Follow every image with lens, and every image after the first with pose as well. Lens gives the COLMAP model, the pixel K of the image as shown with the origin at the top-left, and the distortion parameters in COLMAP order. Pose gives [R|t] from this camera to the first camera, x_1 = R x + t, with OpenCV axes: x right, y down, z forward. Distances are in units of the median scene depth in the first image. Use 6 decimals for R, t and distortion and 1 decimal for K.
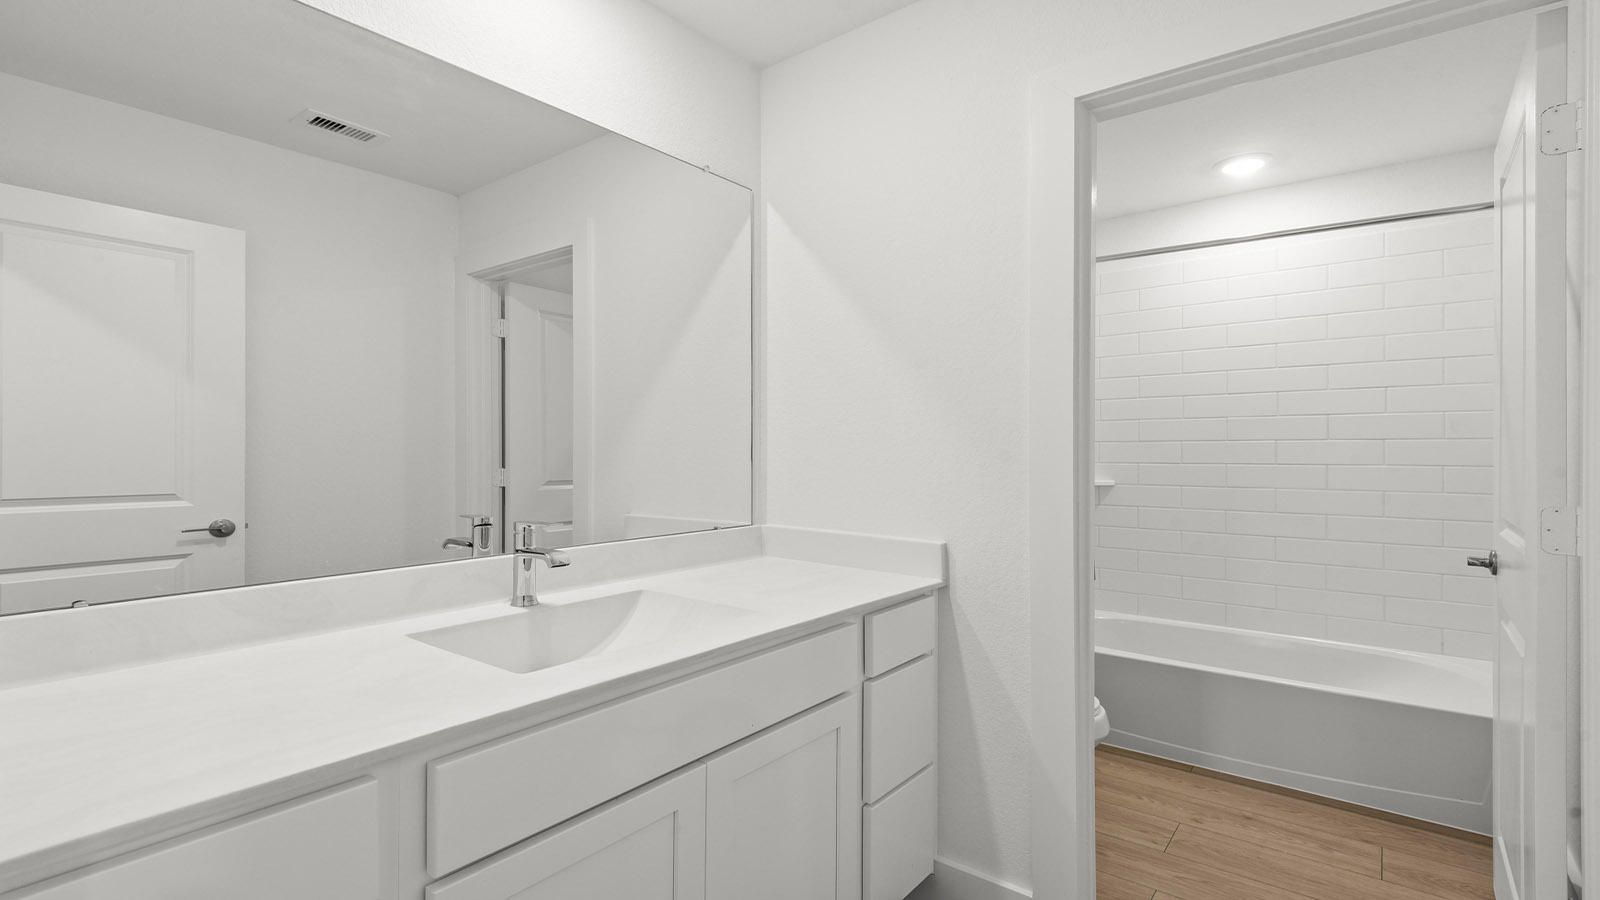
lens RADIAL K [[743.2, 0, 803.0], [0, 743.2, 441.4], [0, 0, 1]] dist [0.000866, 0.000137]
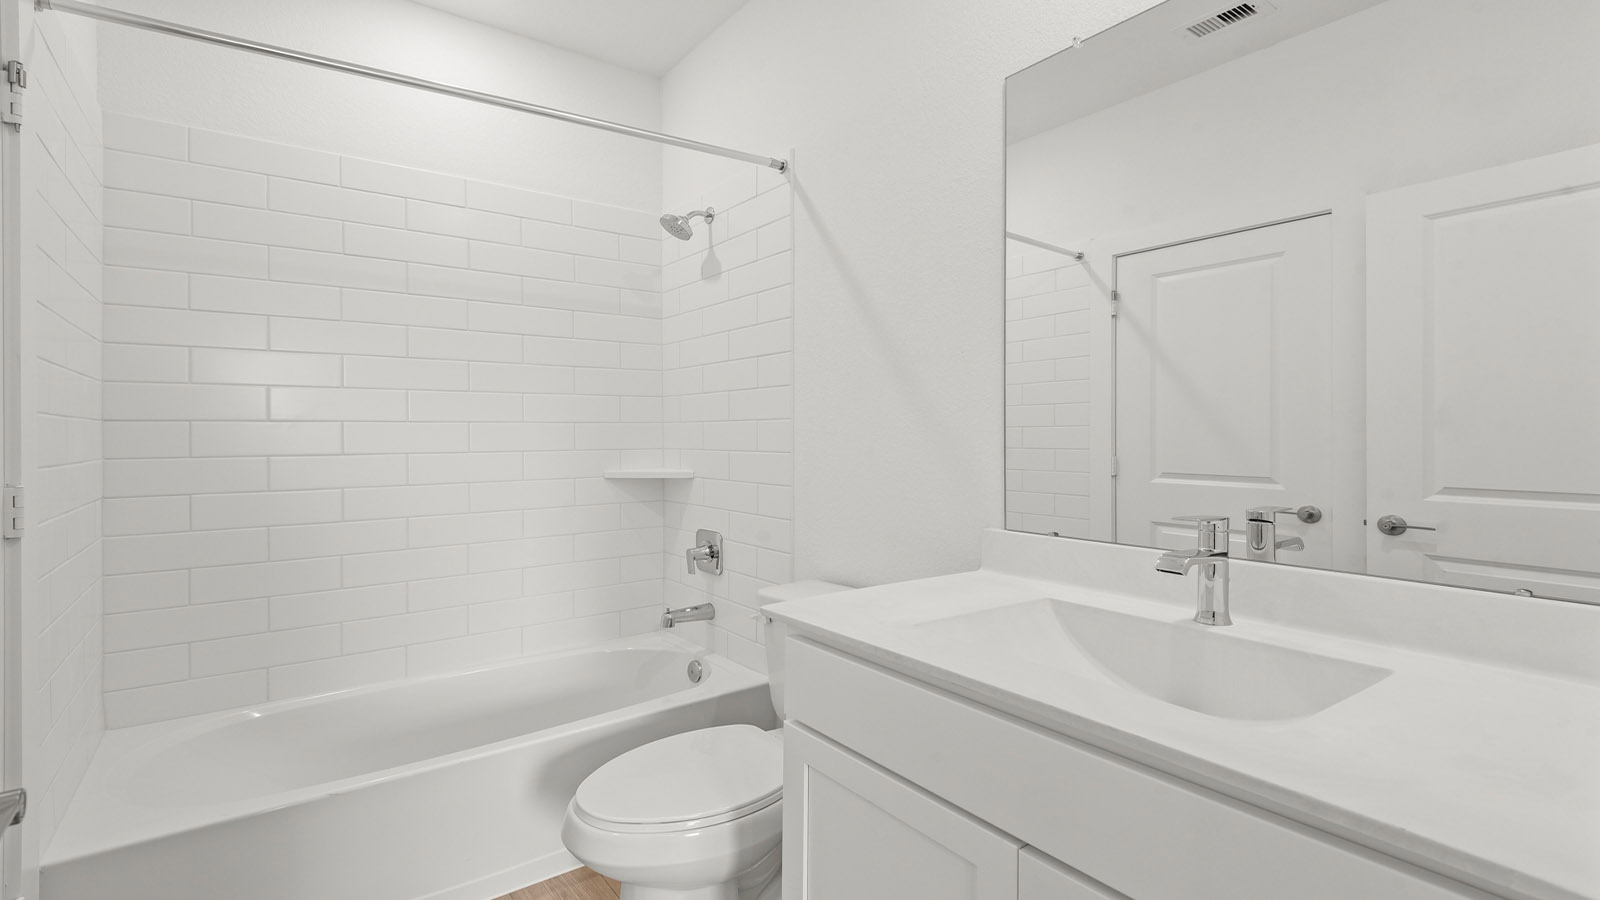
lens RADIAL K [[743.2, 0, 803.0], [0, 743.2, 441.4], [0, 0, 1]] dist [0.000866, 0.000137]
pose [[-0.297864, 0.003777, -0.954601, 0.426967], [-0.002195, 0.999987, 0.004641, 0.012596], [0.954606, 0.003478, -0.297852, 0.662250]]
